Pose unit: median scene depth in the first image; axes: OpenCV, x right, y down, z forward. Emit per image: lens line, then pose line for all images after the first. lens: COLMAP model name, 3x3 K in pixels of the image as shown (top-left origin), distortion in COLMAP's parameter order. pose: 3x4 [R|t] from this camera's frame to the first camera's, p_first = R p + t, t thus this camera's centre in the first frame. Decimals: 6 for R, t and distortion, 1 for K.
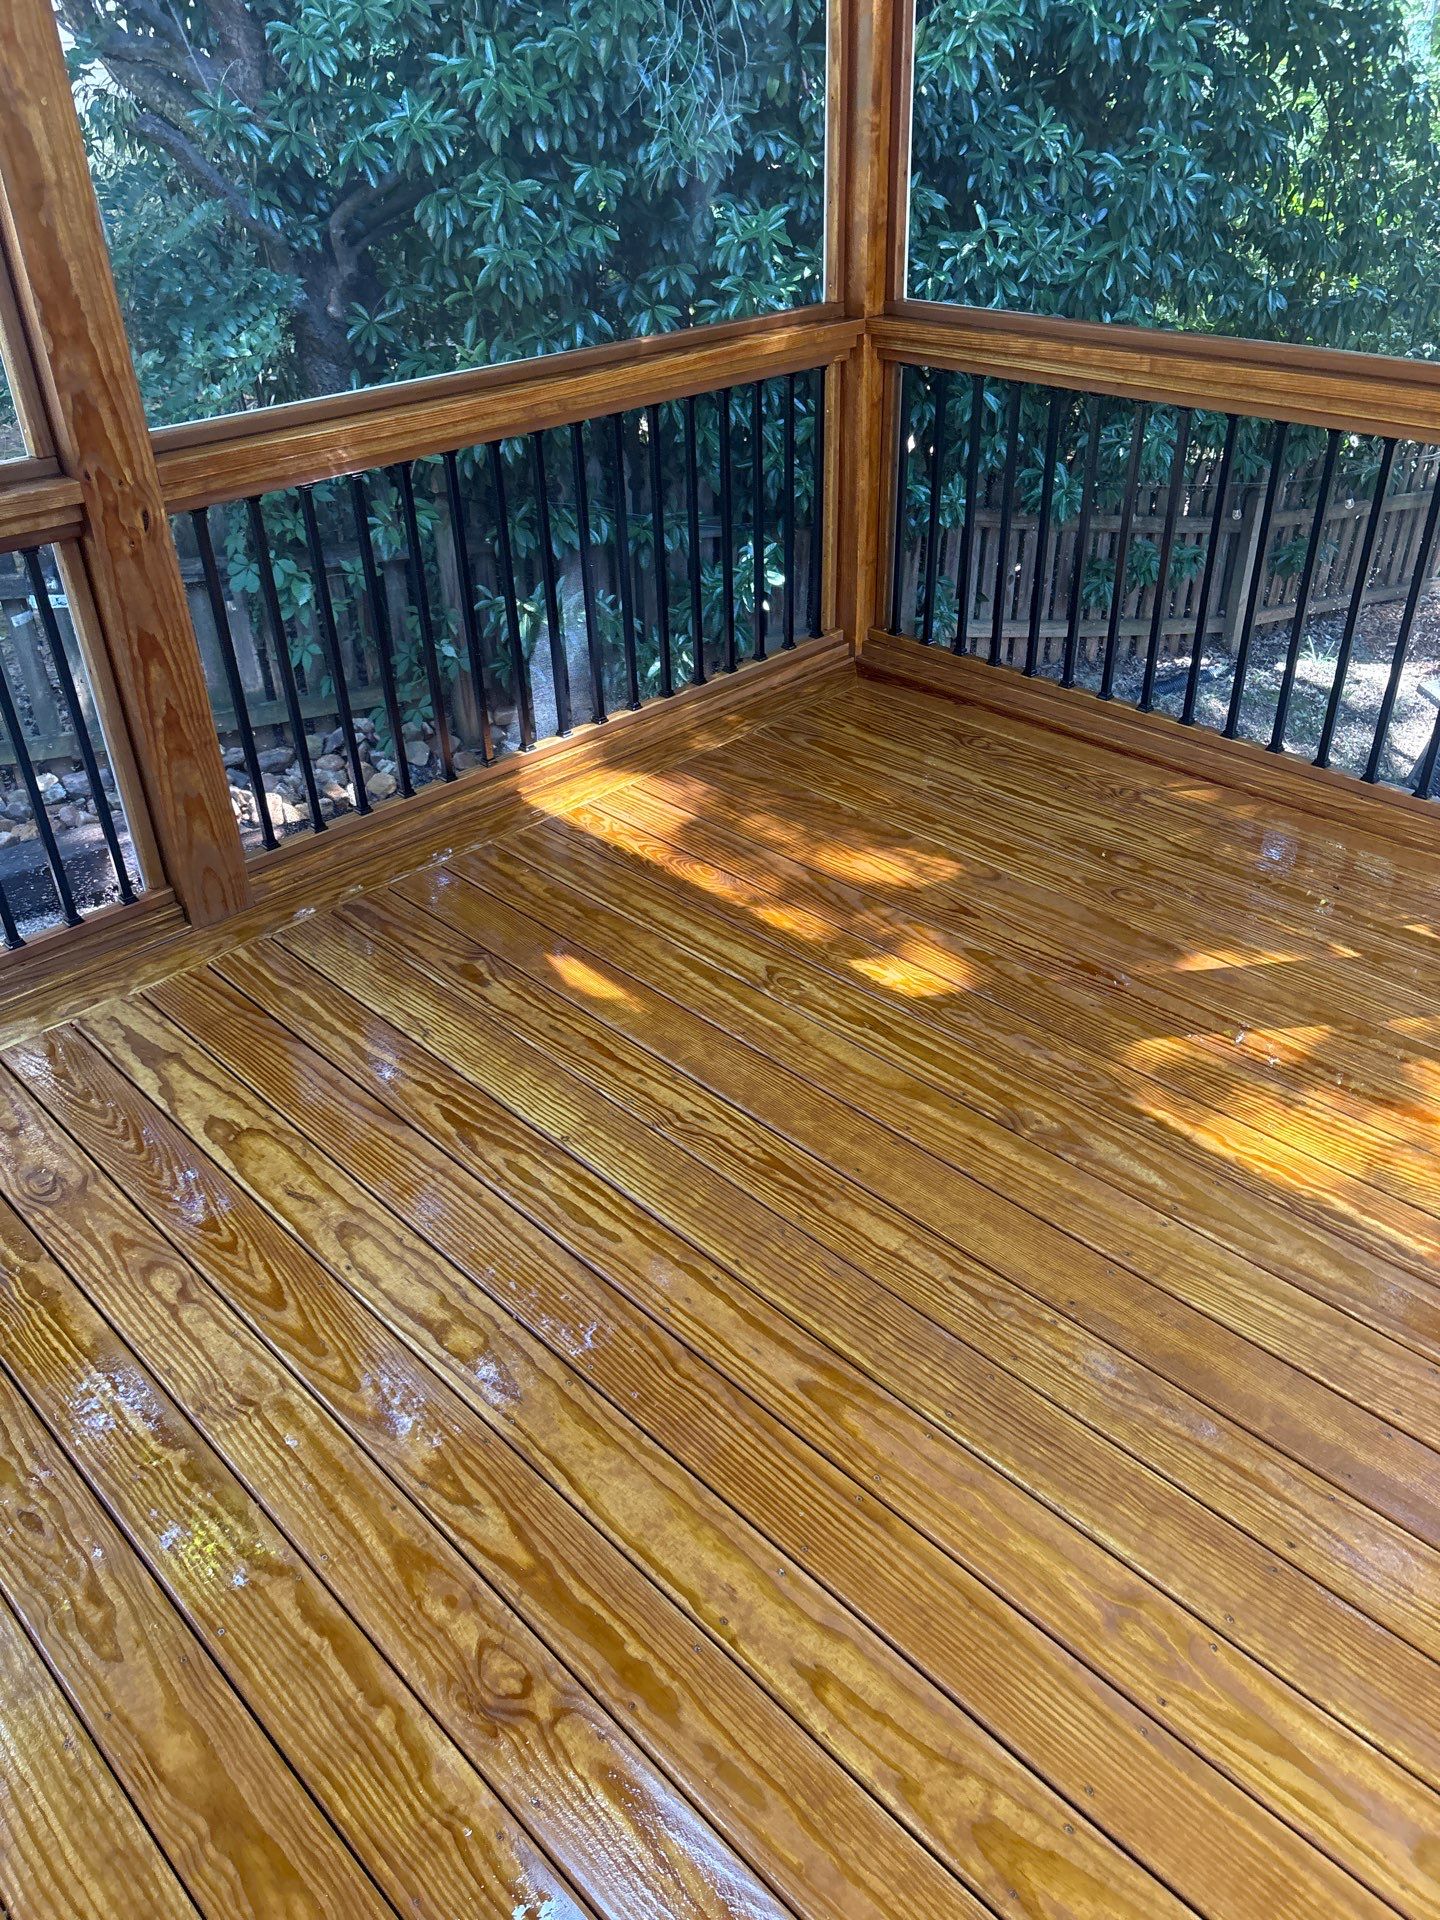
lens RADIAL K [[1467.5, 0, 715.4], [0, 1467.5, 979.0], [0, 0, 1]] dist [0.036993, -0.050344]
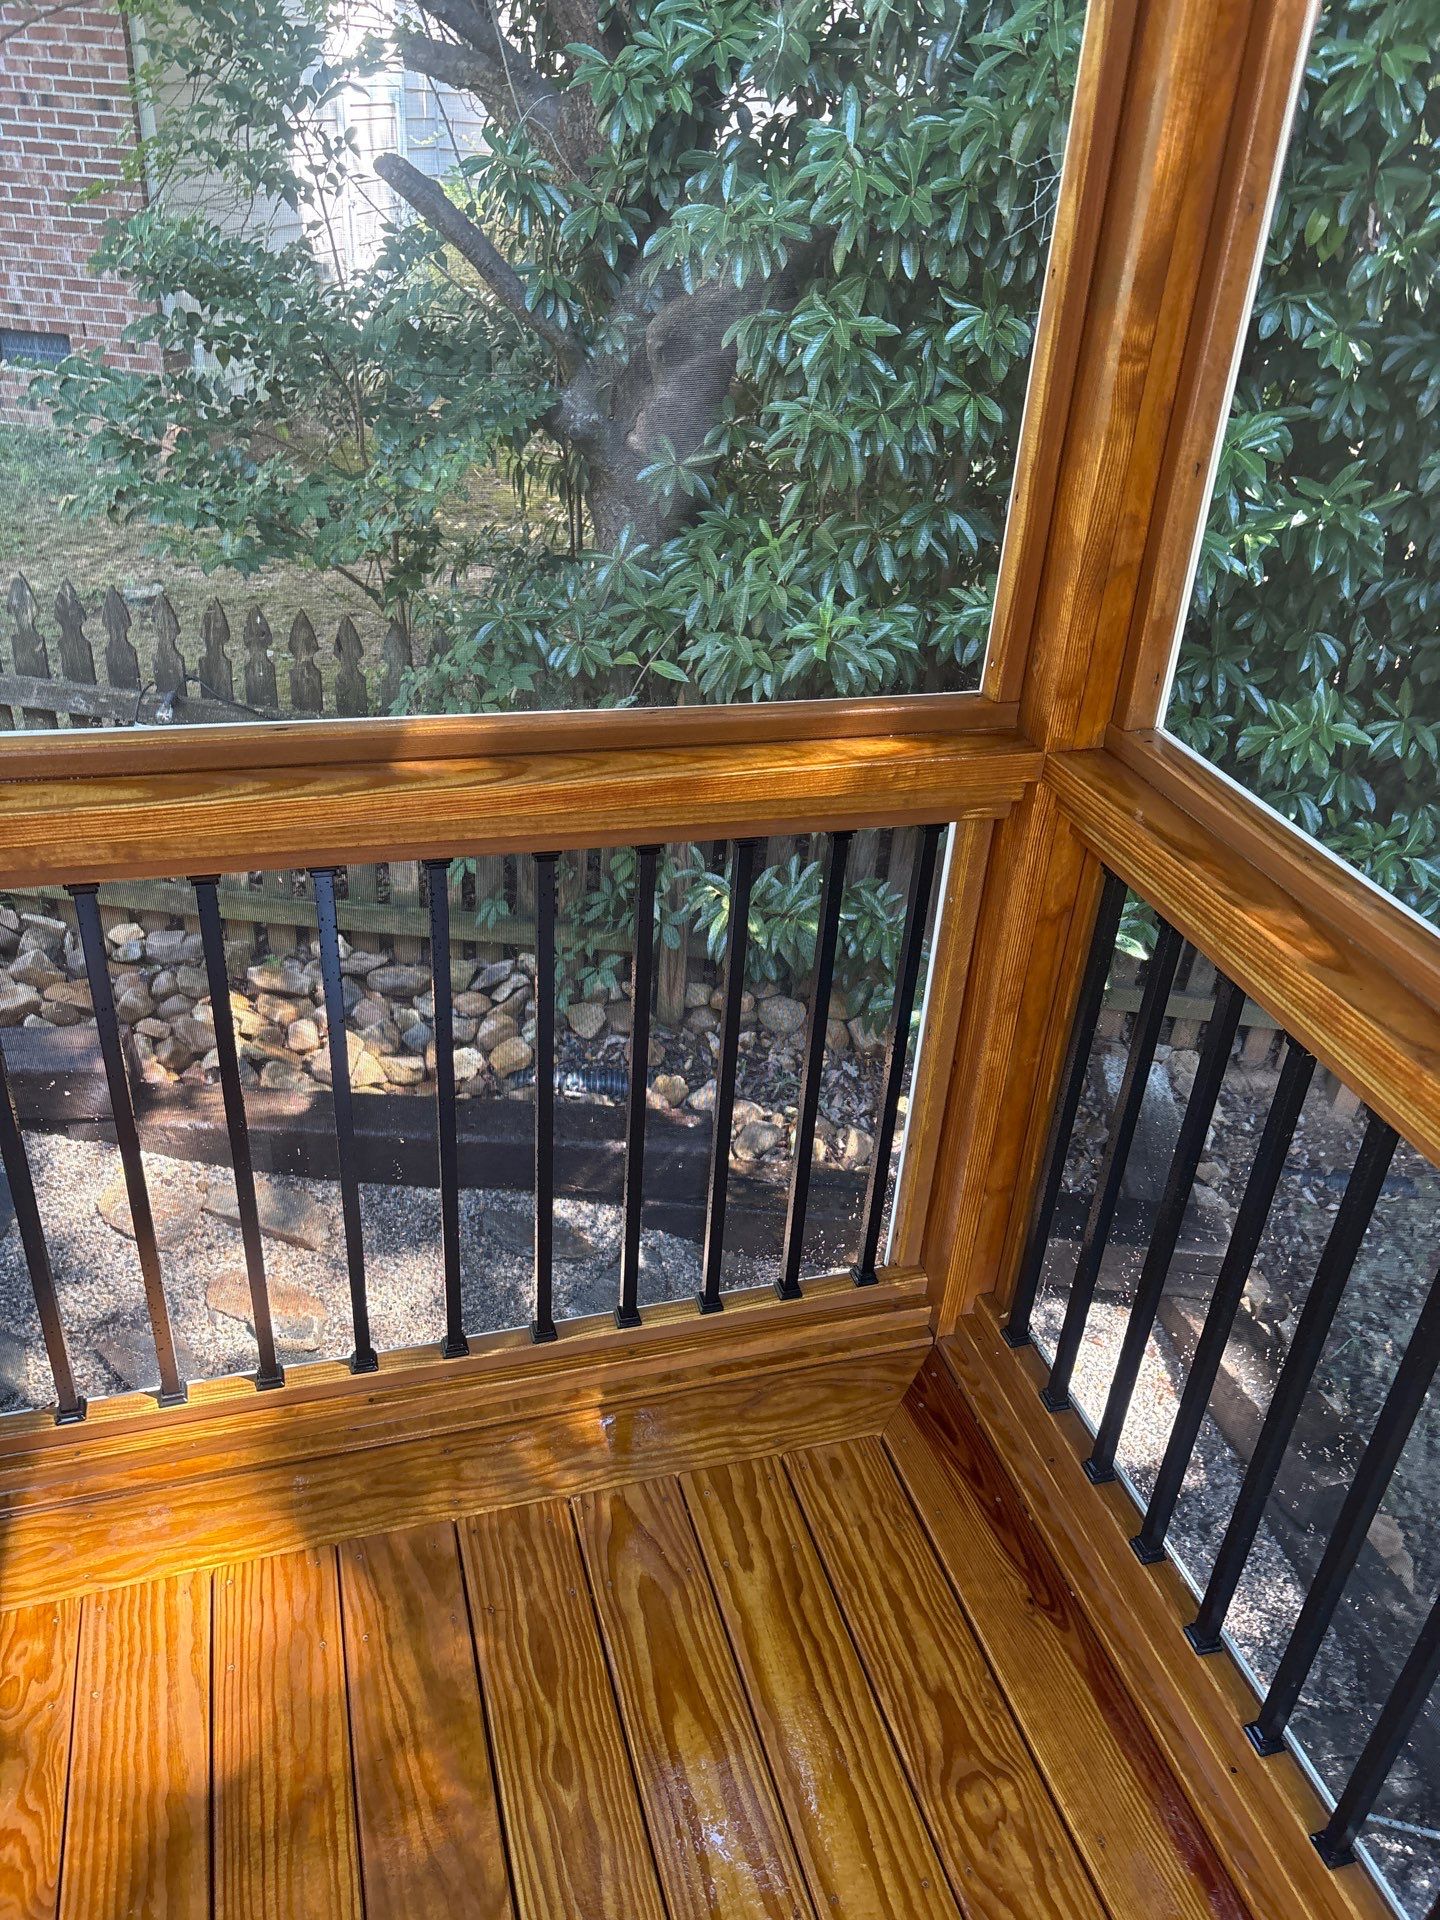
lens RADIAL K [[1467.5, 0, 725.8], [0, 1467.5, 947.3], [0, 0, 1]] dist [0.036993, -0.050344]
pose [[0.885318, 0.298888, -0.356199, 0.252030], [-0.319438, 0.947607, 0.001192, -0.477343], [0.337893, 0.112728, 0.934409, 0.741295]]
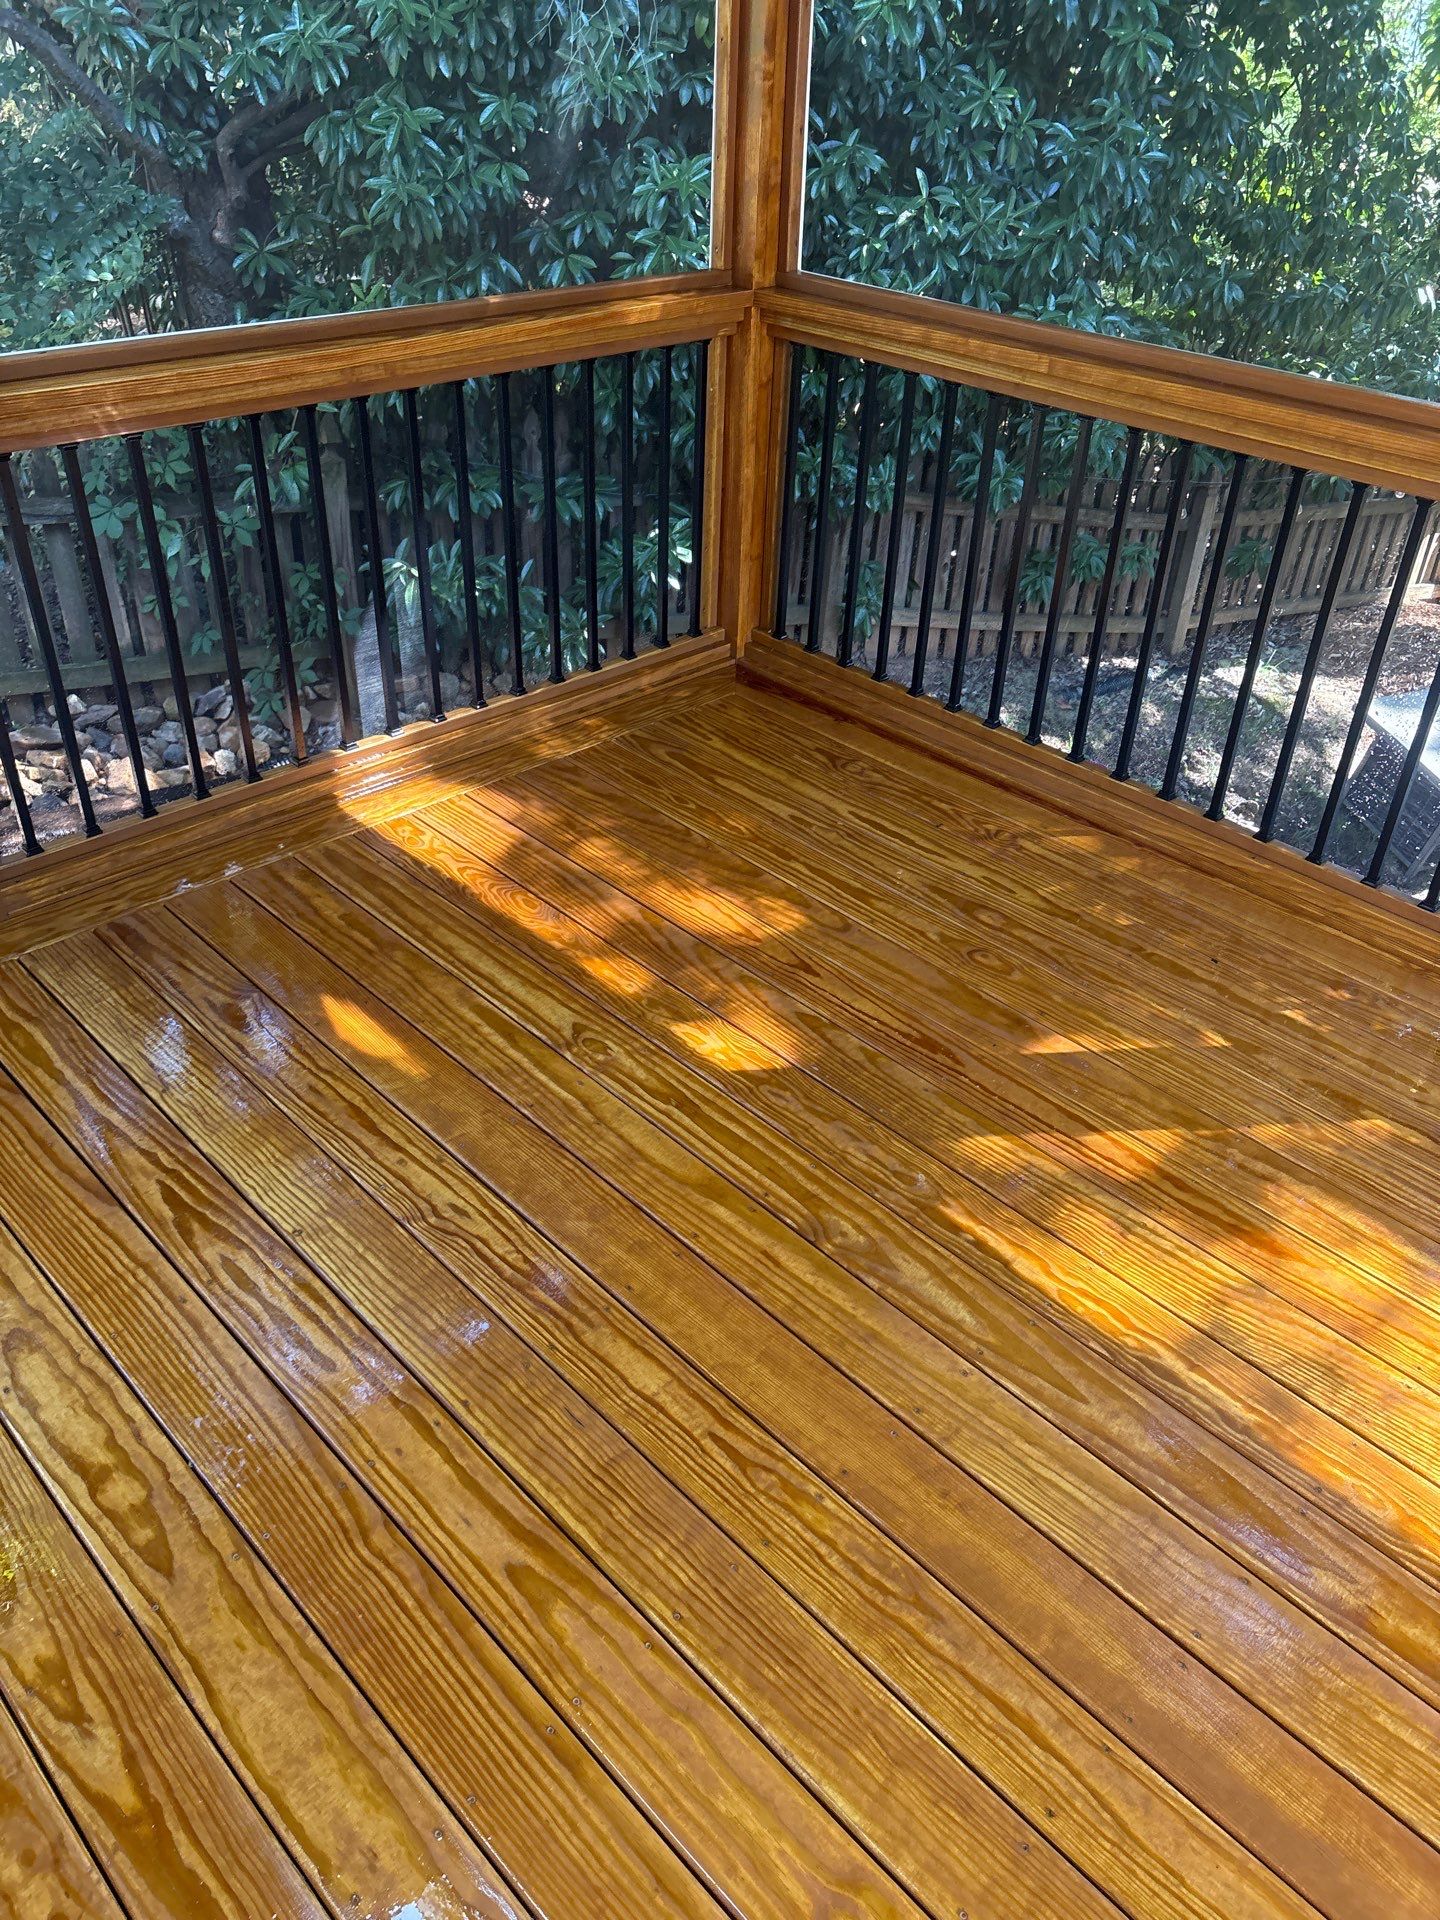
lens RADIAL K [[1467.5, 0, 719.1], [0, 1467.5, 976.6], [0, 0, 1]] dist [0.036993, -0.050344]
pose [[0.998120, 0.050421, 0.034839, 0.092513], [-0.051393, 0.998297, 0.027585, -0.067224], [-0.033389, -0.029324, 0.999012, 0.111046]]
